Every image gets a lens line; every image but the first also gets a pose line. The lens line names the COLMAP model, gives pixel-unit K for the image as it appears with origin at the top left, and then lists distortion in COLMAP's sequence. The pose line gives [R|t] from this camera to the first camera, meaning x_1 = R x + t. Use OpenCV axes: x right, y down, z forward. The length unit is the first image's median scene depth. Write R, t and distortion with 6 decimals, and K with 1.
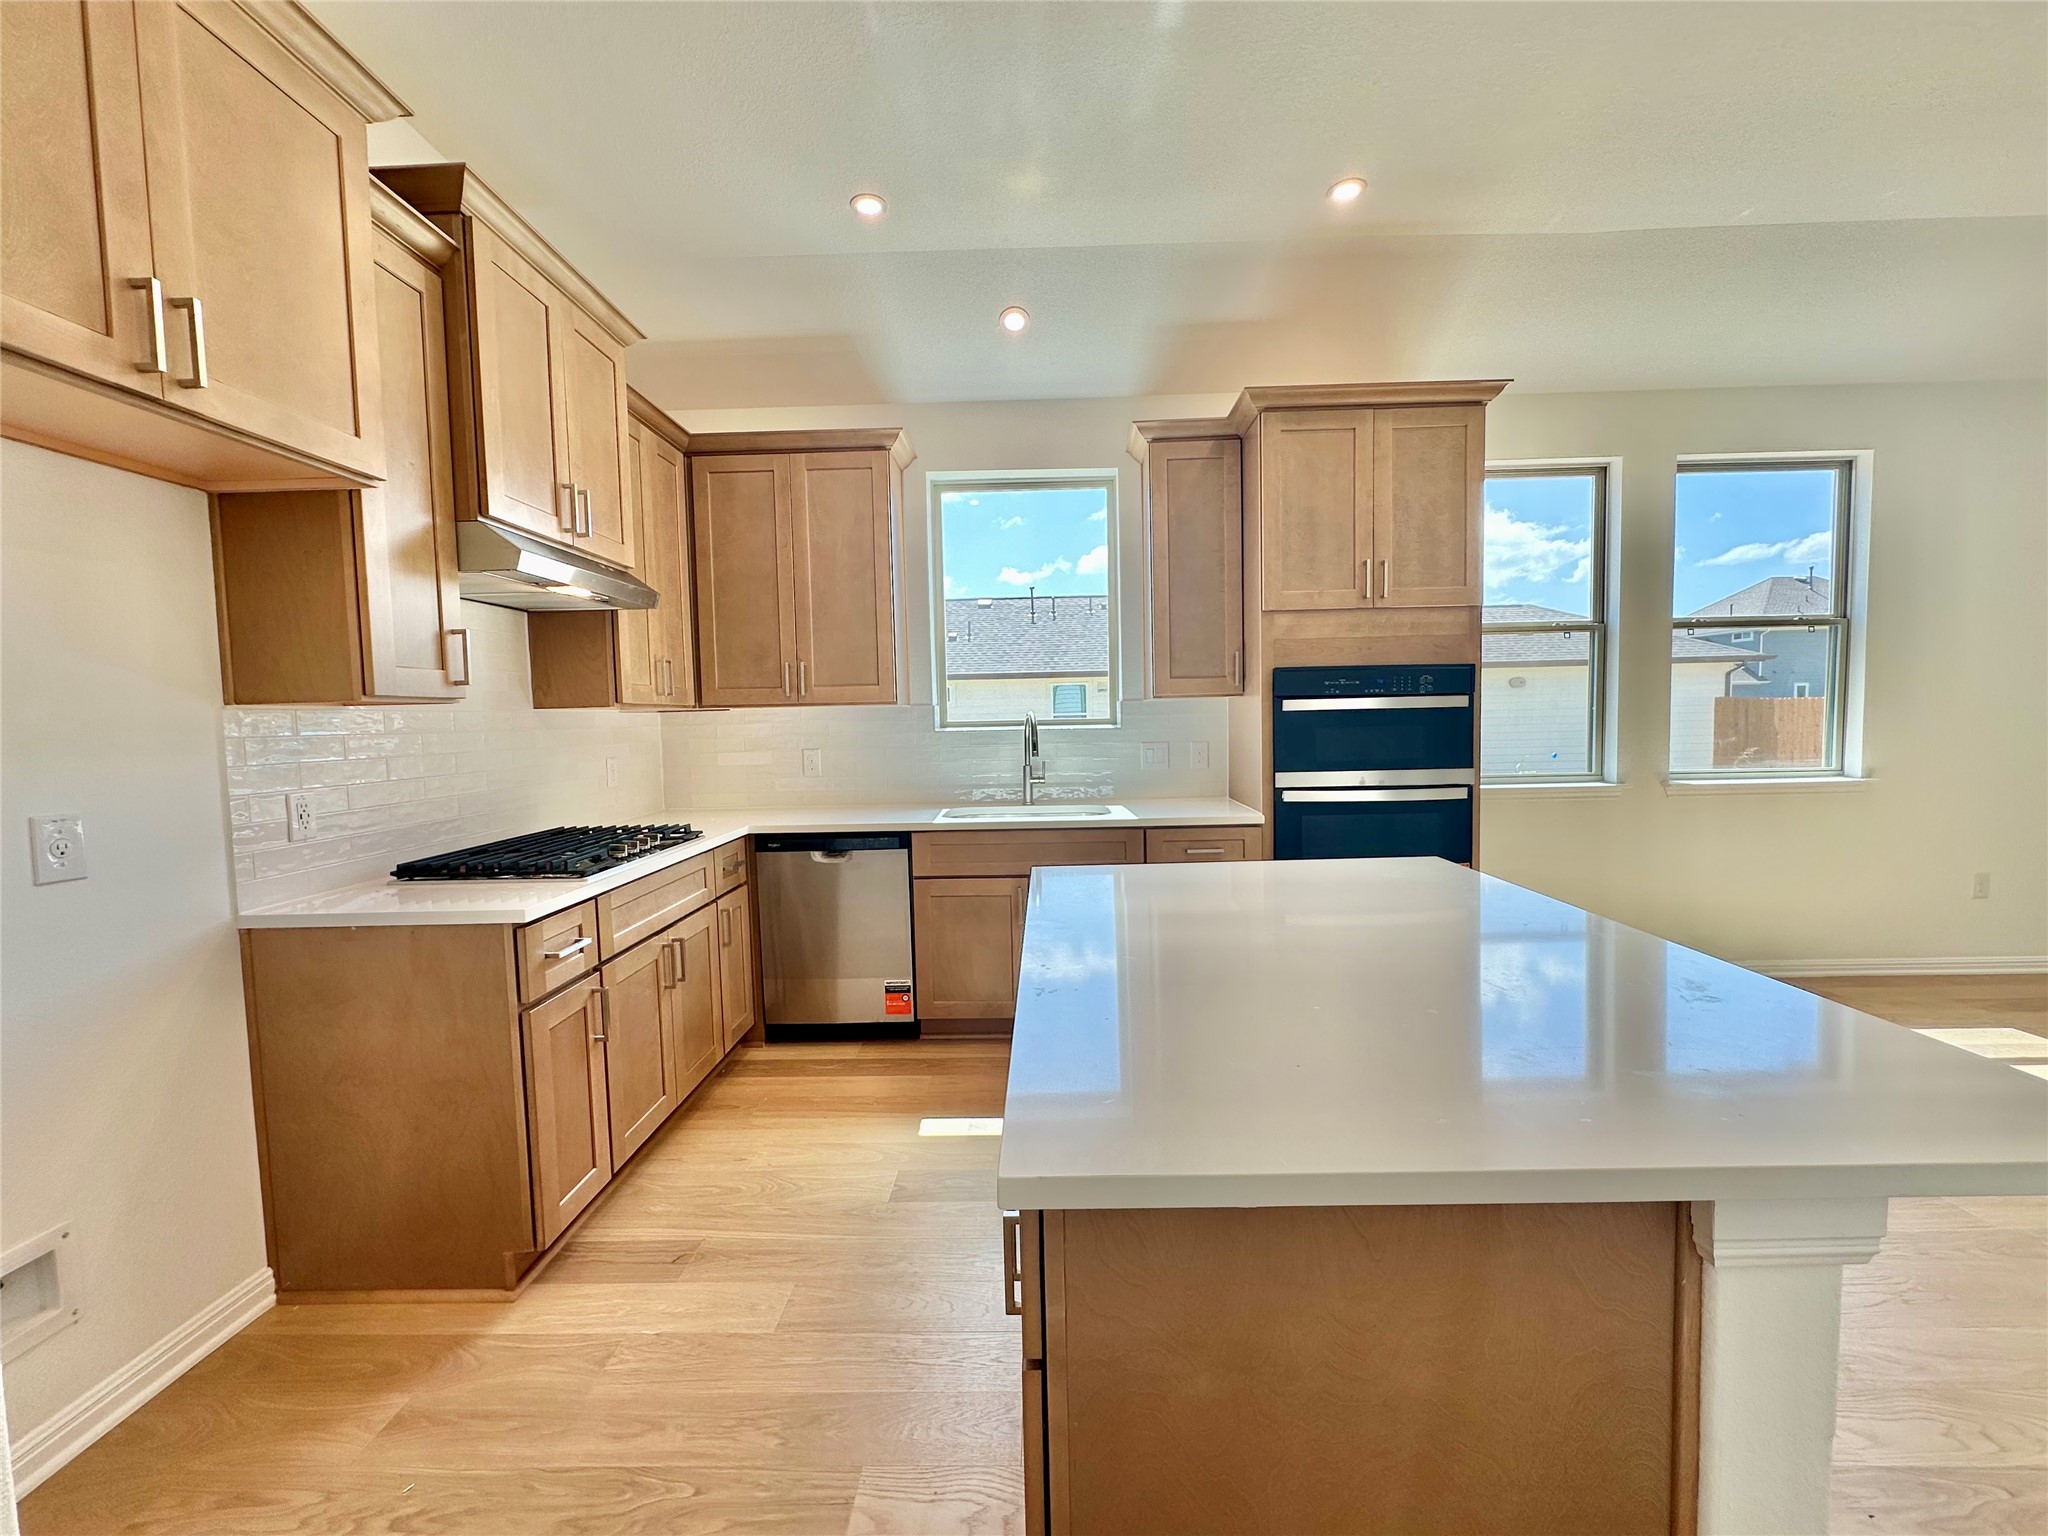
lens RADIAL K [[819.8, 0, 1026.9], [0, 819.8, 762.2], [0, 0, 1]] dist [-0.001713, -0.000231]
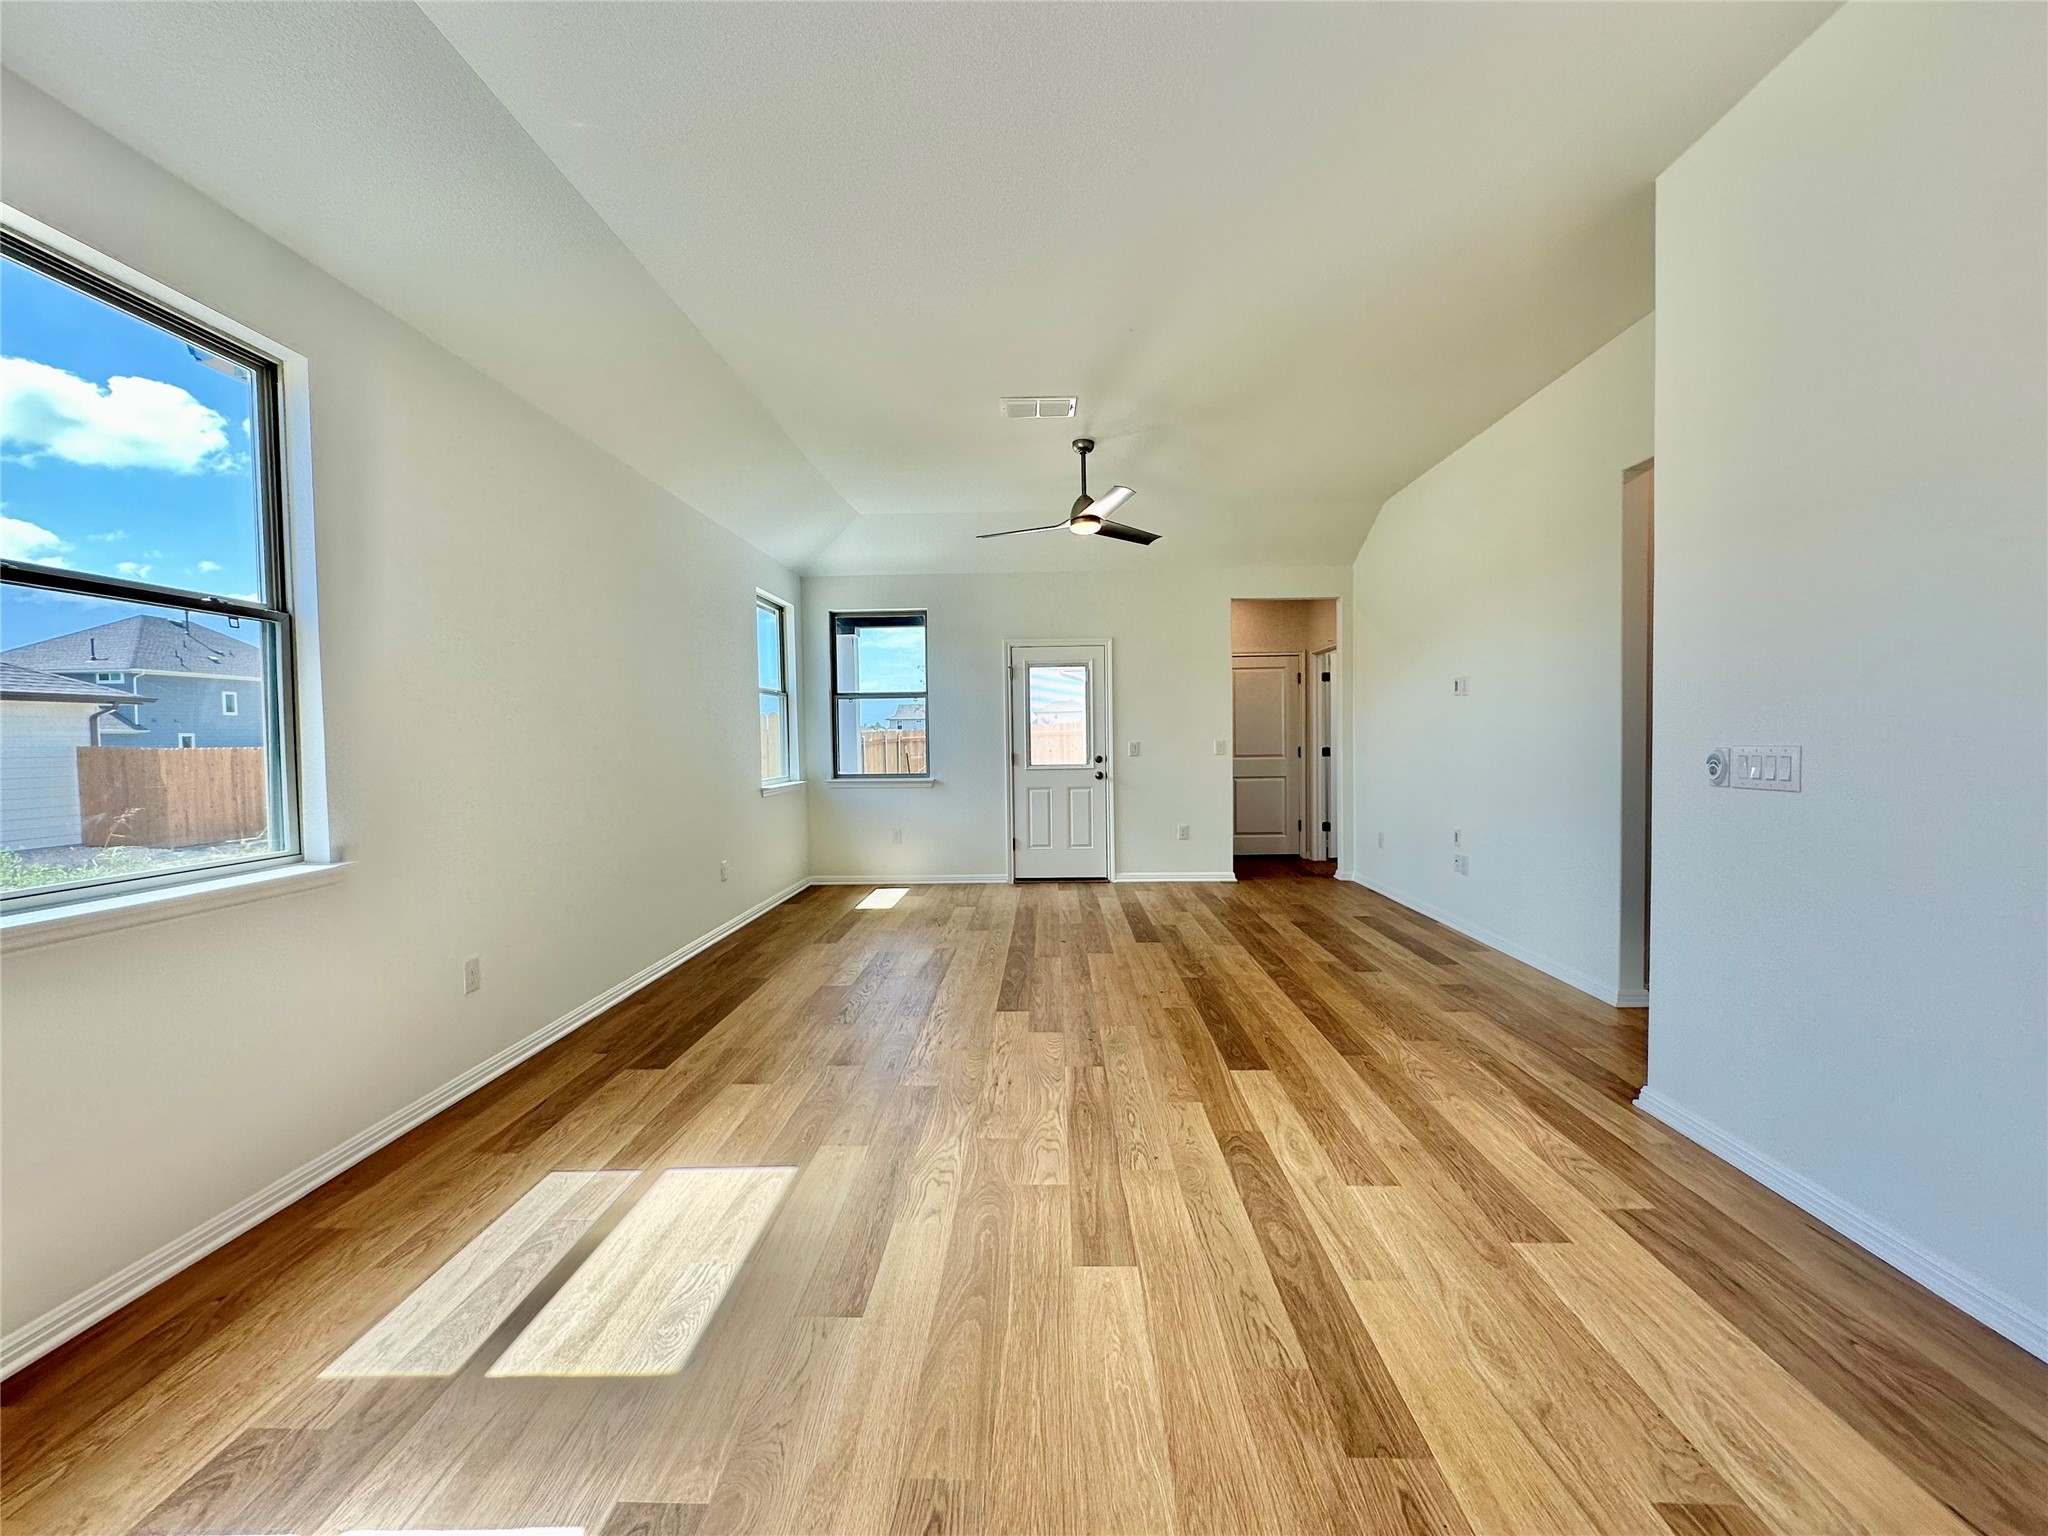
lens RADIAL K [[819.8, 0, 1025.1], [0, 819.8, 761.3], [0, 0, 1]] dist [-0.001713, -0.000231]
pose [[0.015616, -0.009864, 0.999829, 0.094010], [0.074713, 0.997167, 0.008671, -0.006014], [-0.997083, 0.074565, 0.016309, 0.106957]]
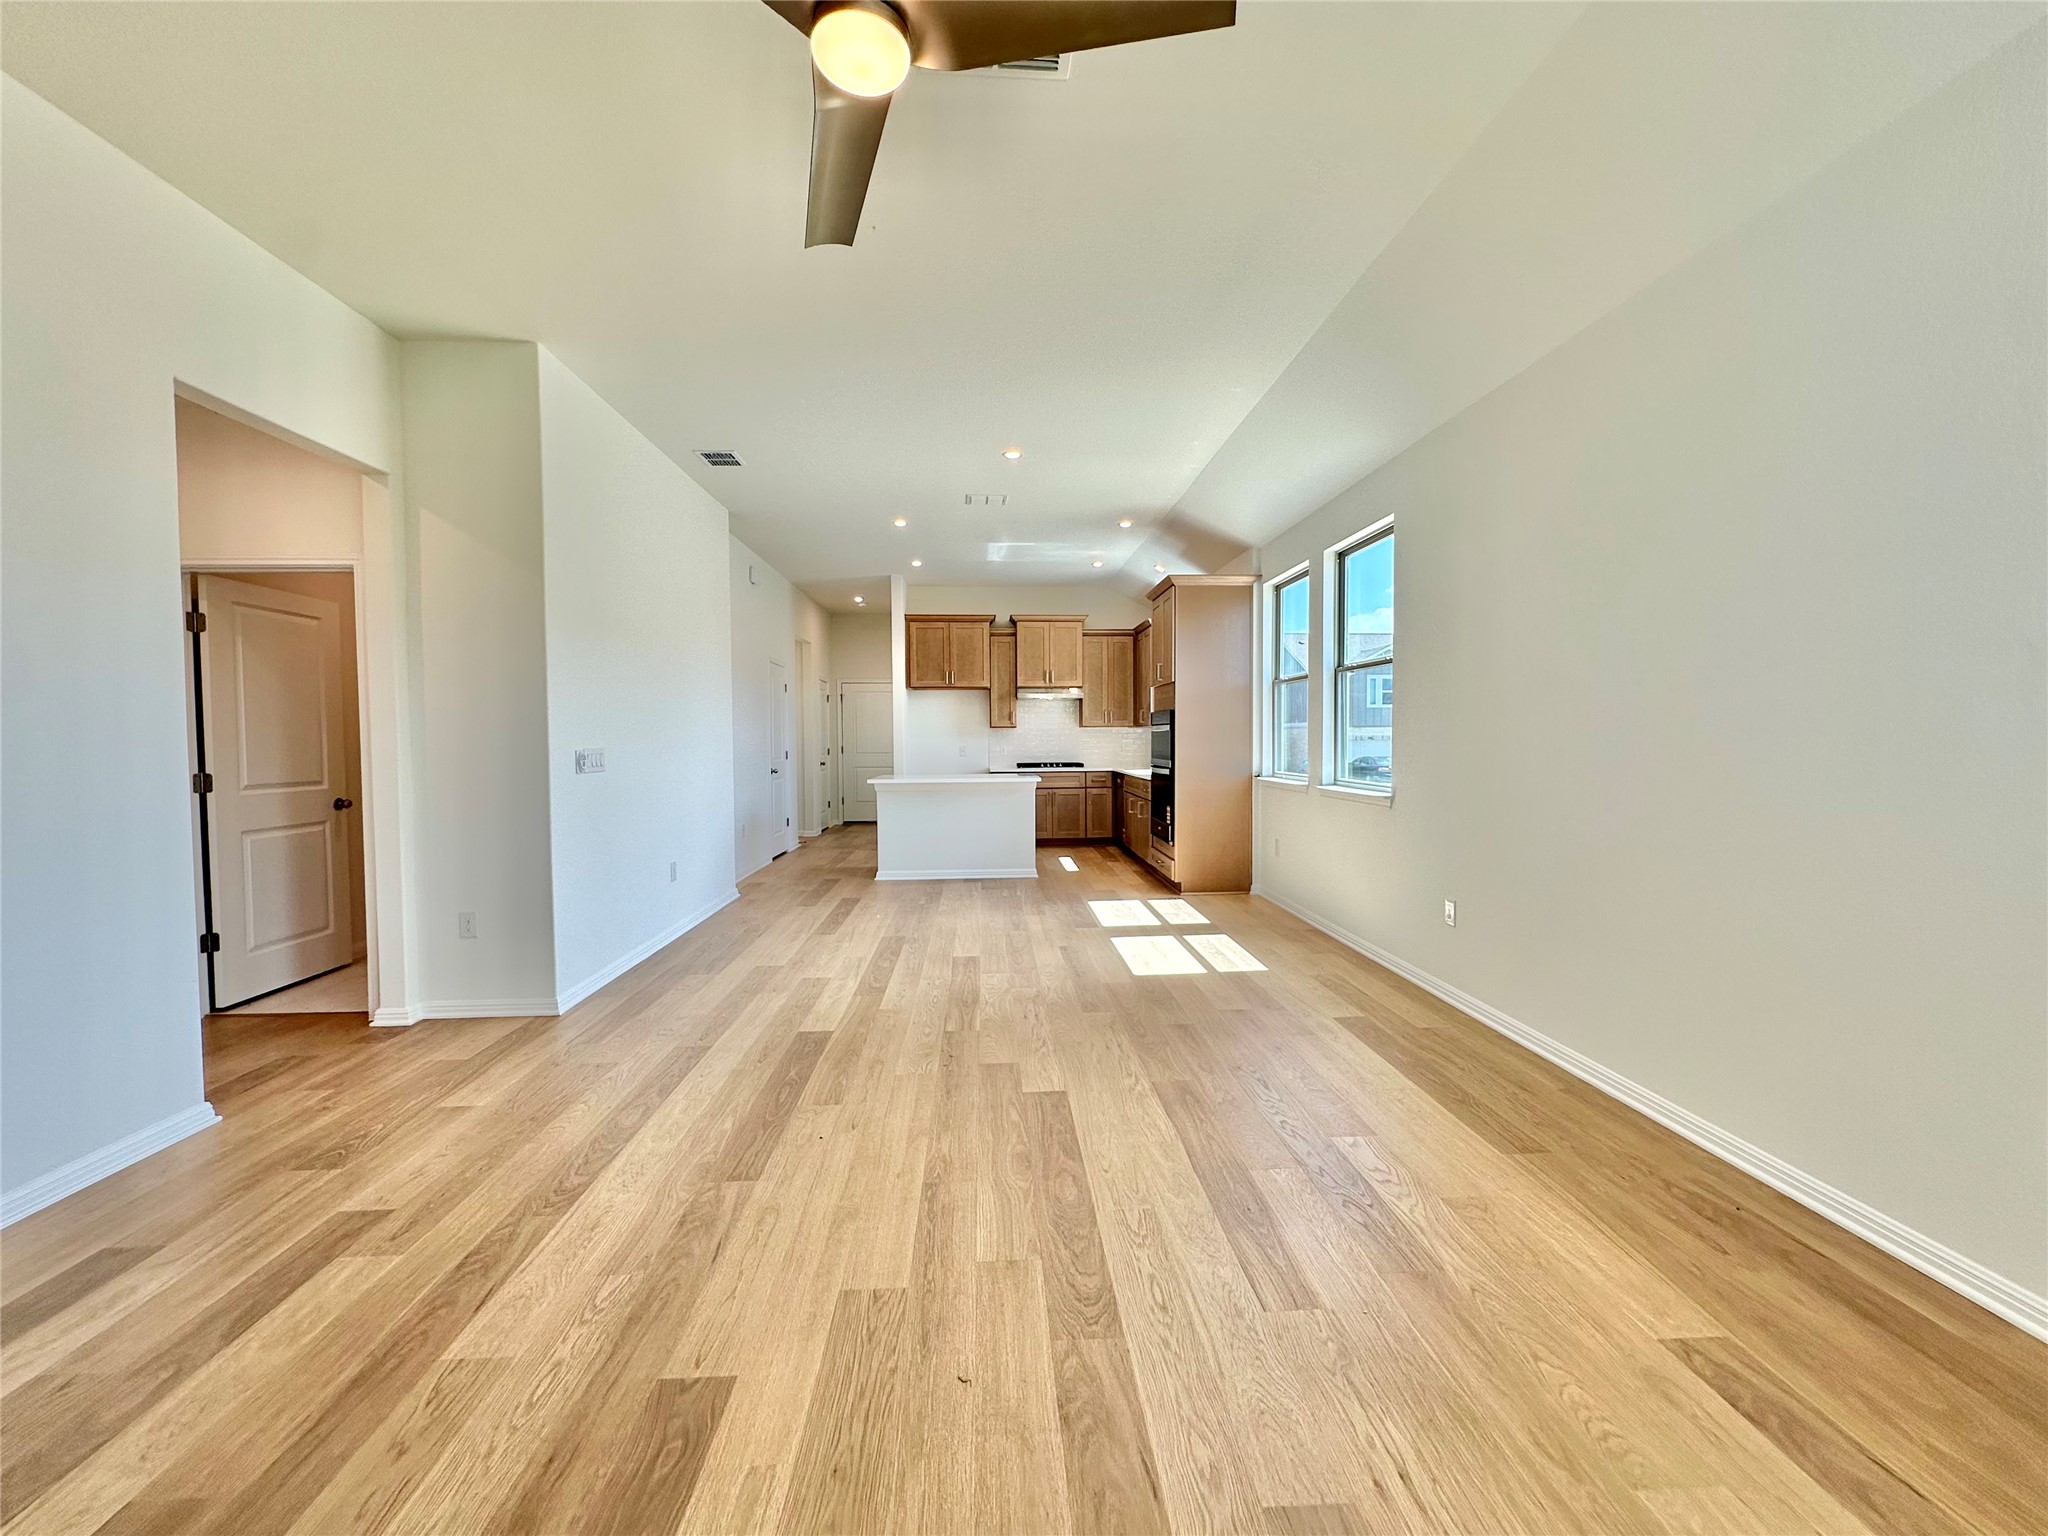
lens RADIAL K [[819.8, 0, 1025.7], [0, 819.8, 768.3], [0, 0, 1]] dist [-0.001713, -0.000231]
pose [[0.070121, 0.056322, -0.995947, 0.514565], [-0.052471, 0.997231, 0.052701, -0.012529], [0.996158, 0.048563, 0.072883, 0.098808]]
